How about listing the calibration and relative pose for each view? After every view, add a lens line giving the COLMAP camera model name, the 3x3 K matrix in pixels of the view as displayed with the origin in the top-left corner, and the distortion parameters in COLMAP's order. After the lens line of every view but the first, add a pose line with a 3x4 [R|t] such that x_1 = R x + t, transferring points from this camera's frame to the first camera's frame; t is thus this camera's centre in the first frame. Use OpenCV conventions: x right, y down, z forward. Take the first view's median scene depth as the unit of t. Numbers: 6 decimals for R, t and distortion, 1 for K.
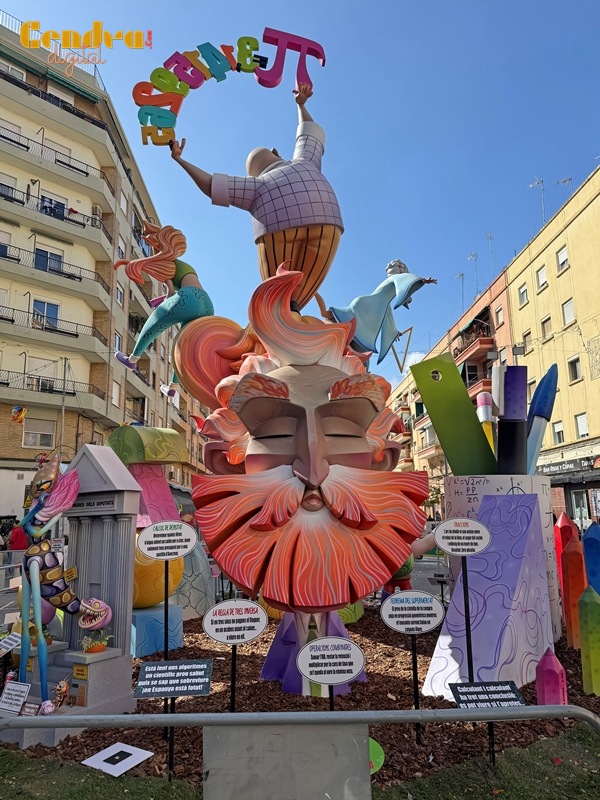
lens RADIAL K [[561.9, 0, 294.2], [0, 561.9, 396.5], [0, 0, 1]] dist [0.077216, -0.097640]
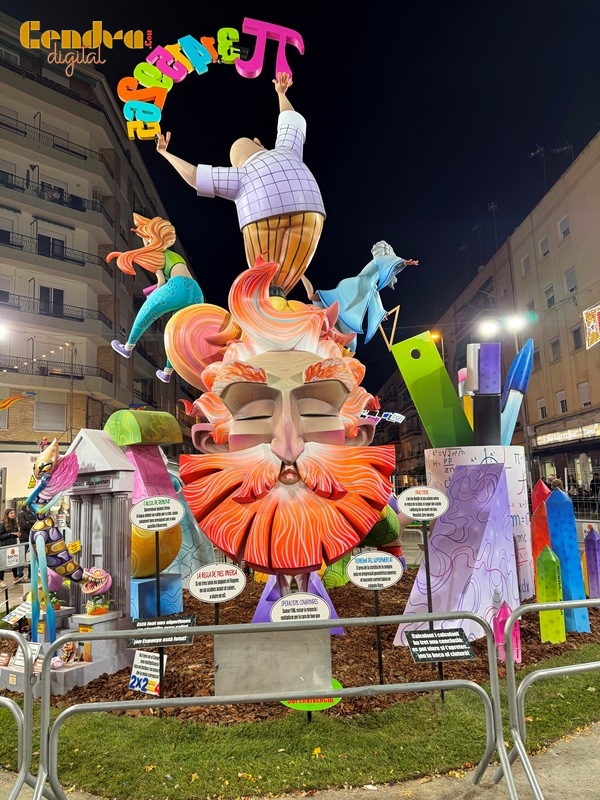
lens RADIAL K [[561.9, 0, 297.0], [0, 561.9, 395.2], [0, 0, 1]] dist [0.077216, -0.097640]
pose [[0.999490, -0.028587, -0.014252, 0.068838], [0.029146, 0.998745, 0.040721, -0.015001], [0.013070, -0.041116, 0.999069, -0.092705]]
